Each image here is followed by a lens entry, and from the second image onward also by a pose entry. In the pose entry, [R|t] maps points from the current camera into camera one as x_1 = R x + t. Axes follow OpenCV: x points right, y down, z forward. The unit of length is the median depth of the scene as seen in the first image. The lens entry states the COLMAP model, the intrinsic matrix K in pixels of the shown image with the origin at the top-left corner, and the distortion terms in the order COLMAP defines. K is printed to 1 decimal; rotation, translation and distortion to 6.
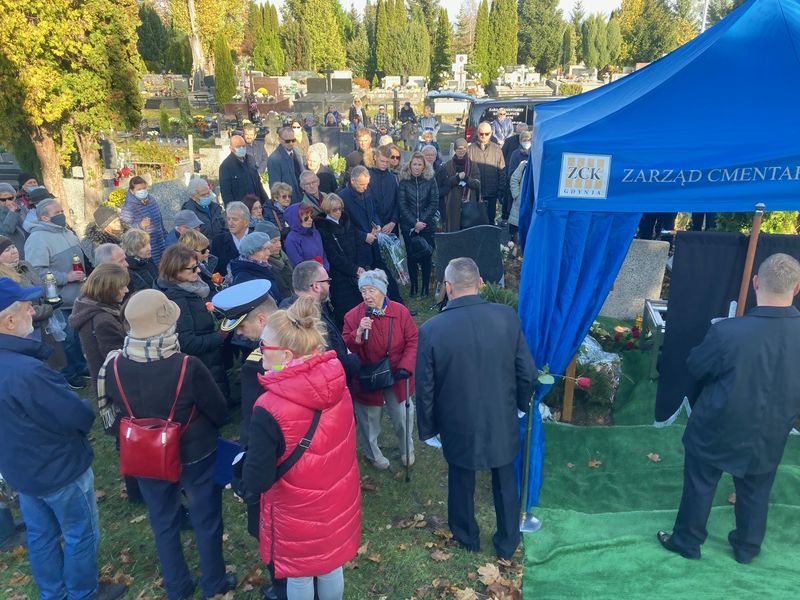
lens RADIAL K [[681.8, 0, 400.0], [0, 681.8, 300.0], [0, 0, 1]] dist [0.001989, -0.014294]
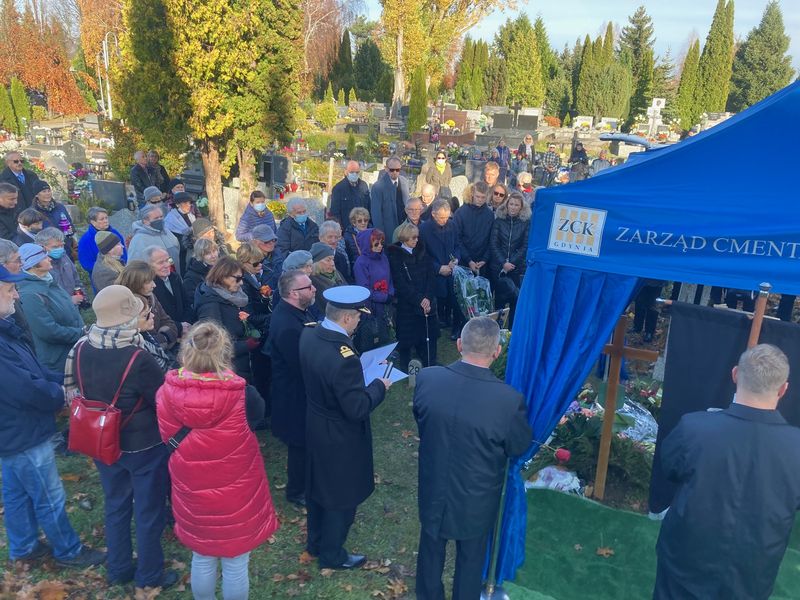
lens RADIAL K [[680.4, 0, 399.7], [0, 680.4, 287.6], [0, 0, 1]] dist [-0.001499, -0.012145]
pose [[0.944736, 0.133061, -0.299615, 0.160369], [-0.151664, 0.987638, -0.039604, -0.015696], [0.290642, 0.082856, 0.953238, 0.030160]]
